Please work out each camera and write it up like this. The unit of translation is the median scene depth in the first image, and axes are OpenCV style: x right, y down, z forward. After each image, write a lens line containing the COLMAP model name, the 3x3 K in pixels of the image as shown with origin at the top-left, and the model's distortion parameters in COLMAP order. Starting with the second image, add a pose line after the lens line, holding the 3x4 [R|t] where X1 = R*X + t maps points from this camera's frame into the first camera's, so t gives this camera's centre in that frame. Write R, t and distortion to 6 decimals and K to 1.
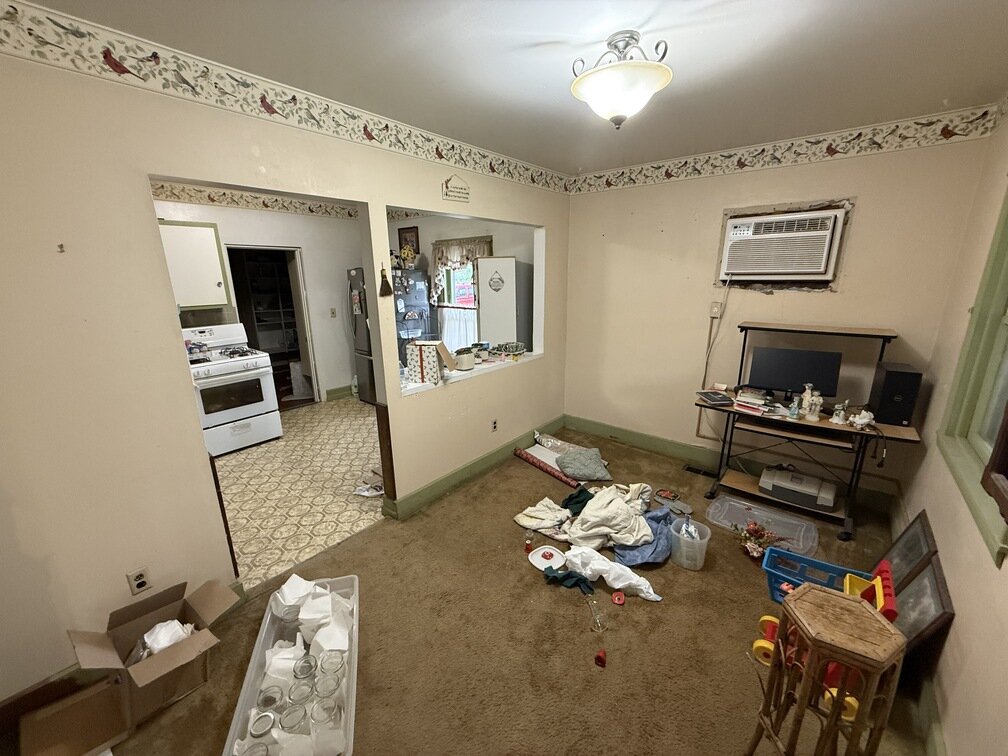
lens RADIAL K [[396.4, 0, 504.0], [0, 396.4, 378.0], [0, 0, 1]] dist [0.002360, -0.001181]
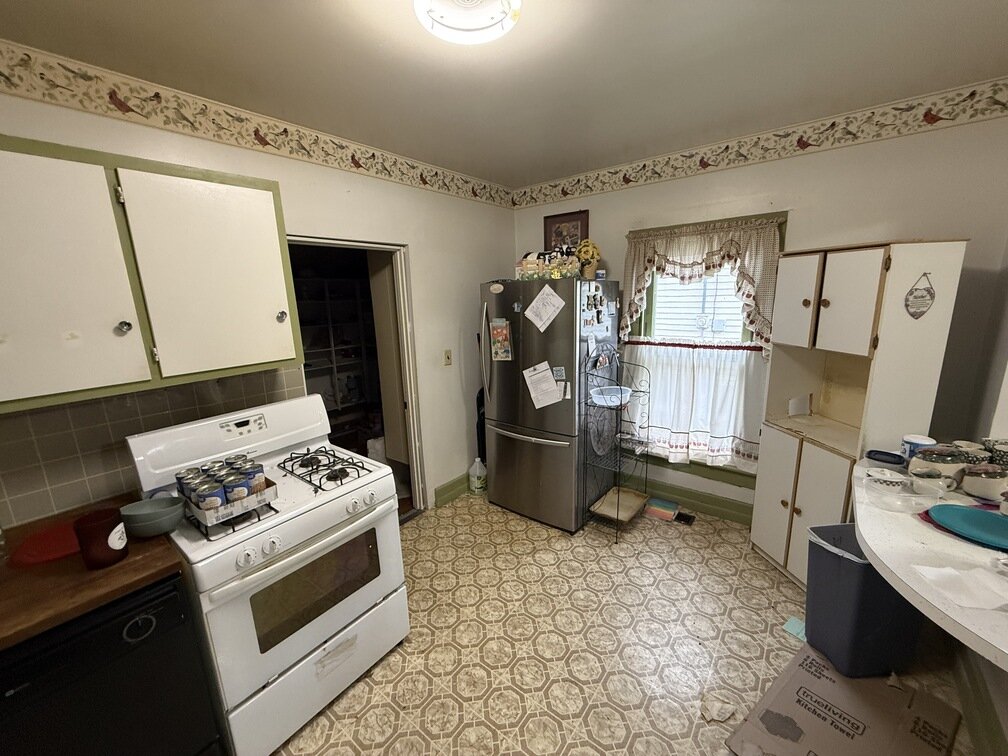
lens RADIAL K [[396.4, 0, 504.0], [0, 396.4, 378.0], [0, 0, 1]] dist [0.002360, -0.001181]
pose [[0.999594, -0.026082, 0.011489, -0.464239], [0.026564, 0.998679, -0.043985, -0.138769], [-0.010327, 0.044272, 0.998966, 0.541342]]
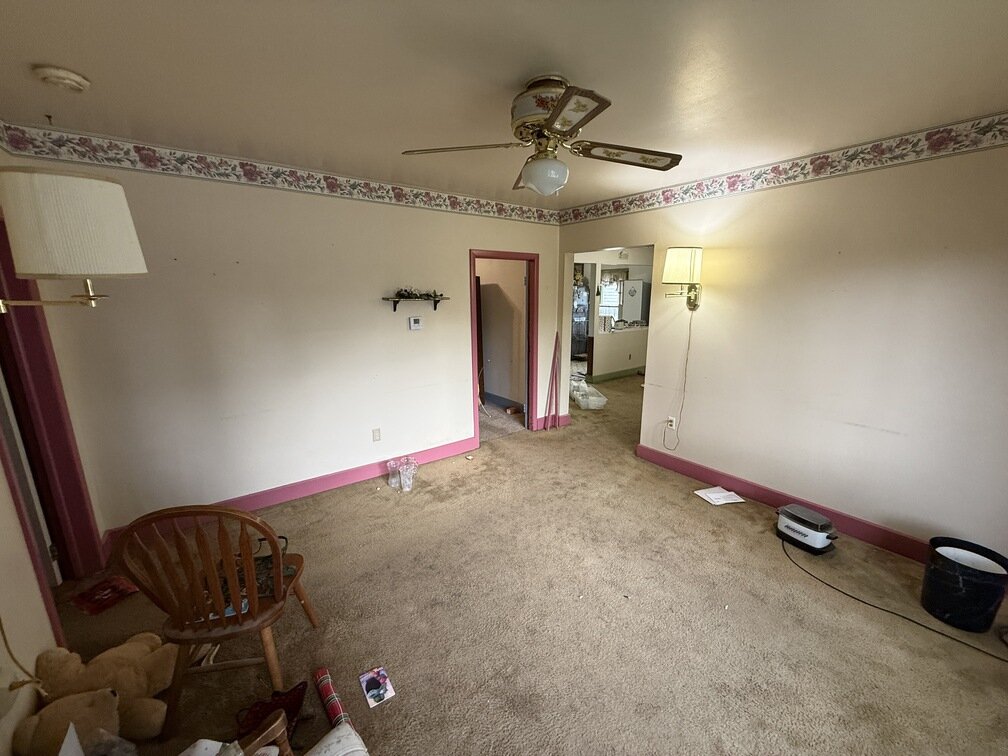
lens RADIAL K [[396.4, 0, 504.0], [0, 396.4, 378.0], [0, 0, 1]] dist [0.002360, -0.001181]
pose [[0.971307, 0.056473, -0.231028, -0.159520], [-0.064917, 0.997466, -0.029104, 0.294556], [0.228799, 0.043266, 0.972512, -1.089294]]
